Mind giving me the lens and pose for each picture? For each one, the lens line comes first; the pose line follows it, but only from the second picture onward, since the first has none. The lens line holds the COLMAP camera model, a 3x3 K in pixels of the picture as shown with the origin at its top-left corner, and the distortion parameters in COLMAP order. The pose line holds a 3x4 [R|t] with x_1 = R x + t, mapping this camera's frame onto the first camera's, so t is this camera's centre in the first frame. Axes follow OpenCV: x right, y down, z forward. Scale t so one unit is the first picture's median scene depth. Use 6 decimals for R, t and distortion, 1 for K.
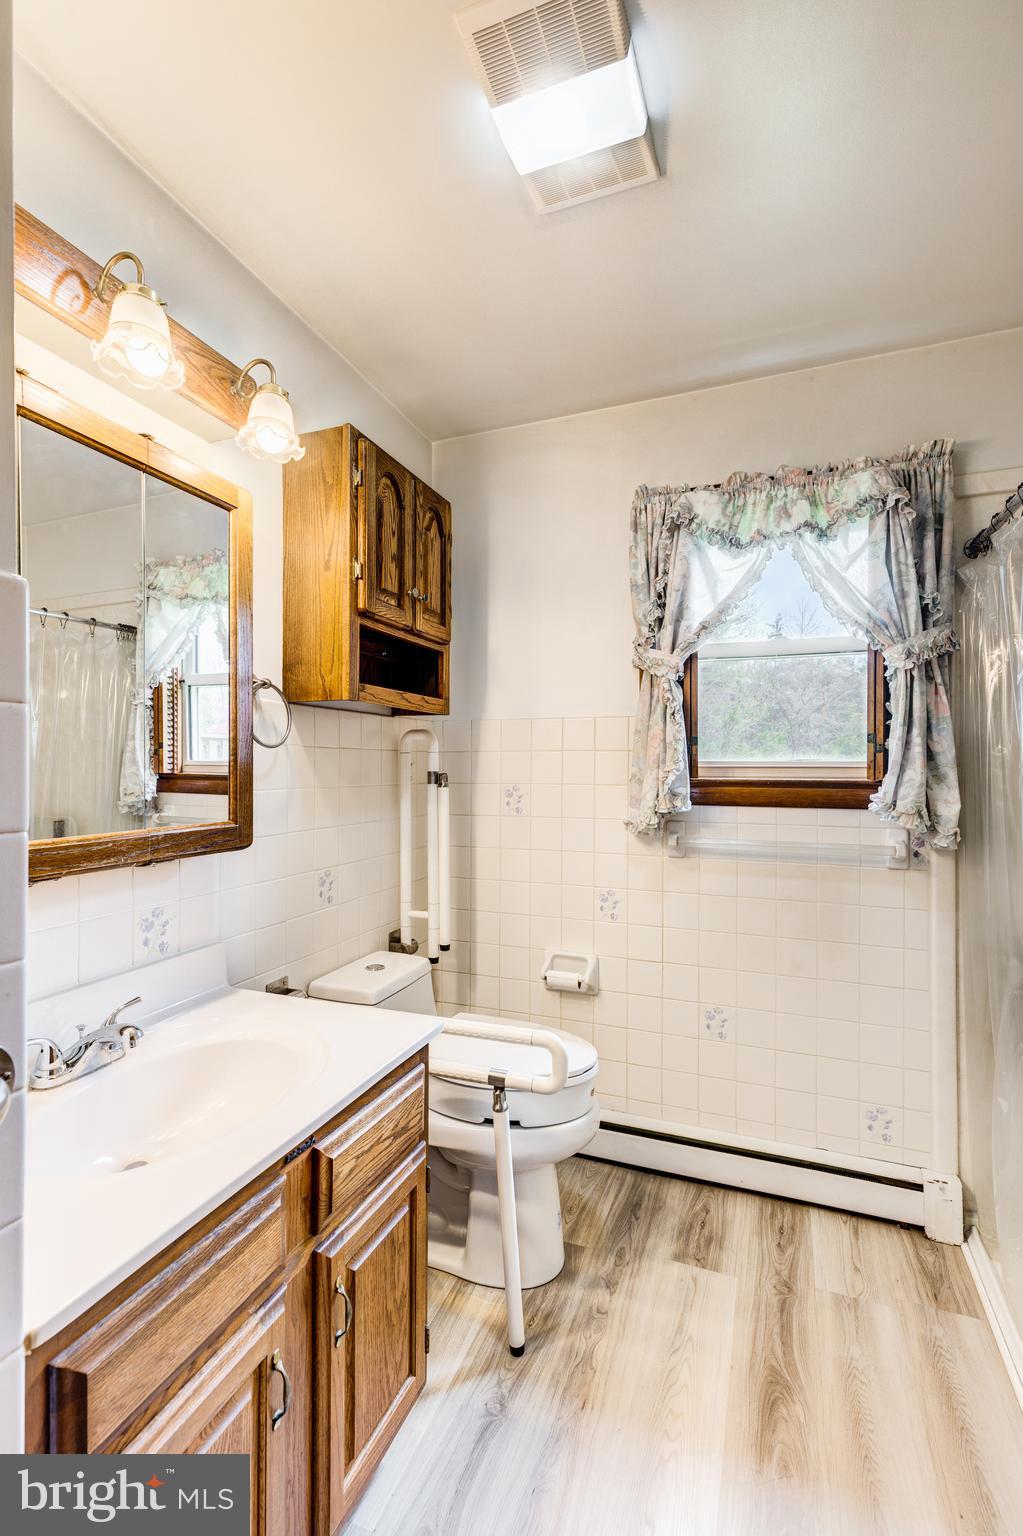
lens RADIAL K [[694.0, 0, 511.5], [0, 694.0, 768.0], [0, 0, 1]] dist [0.002341, -0.000554]
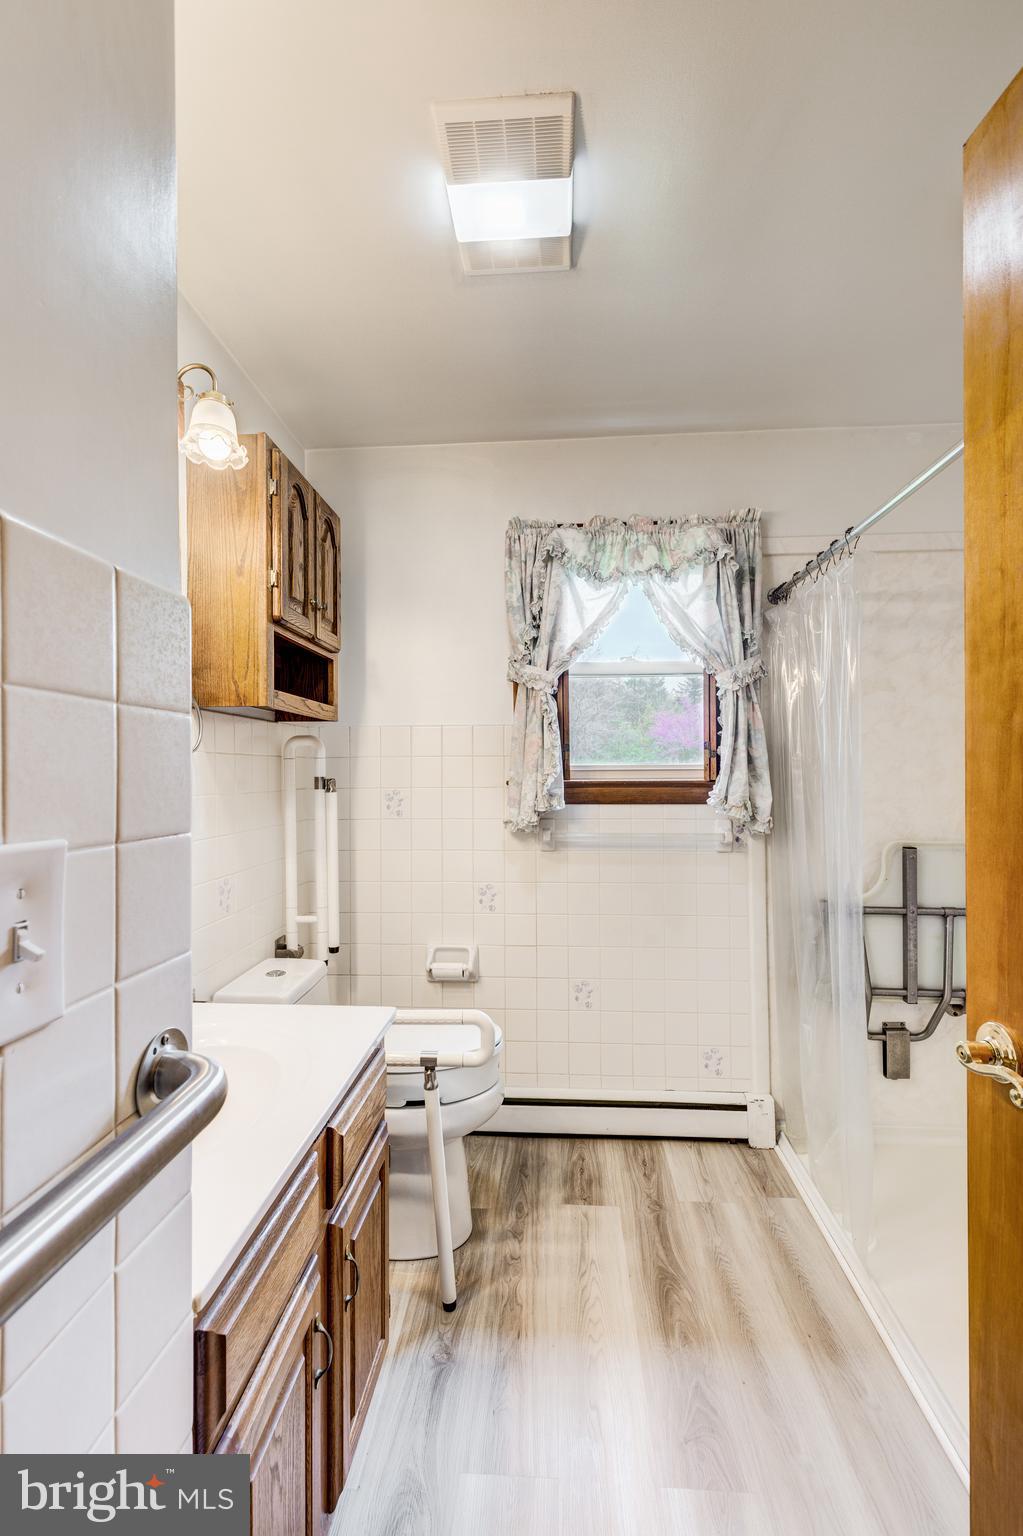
lens RADIAL K [[694.0, 0, 511.5], [0, 694.0, 768.0], [0, 0, 1]] dist [0.002341, -0.000554]
pose [[0.952861, -0.006810, 0.303330, -0.181940], [0.009058, 0.999941, -0.006004, 0.000635], [-0.303271, 0.008468, 0.952867, -0.061031]]
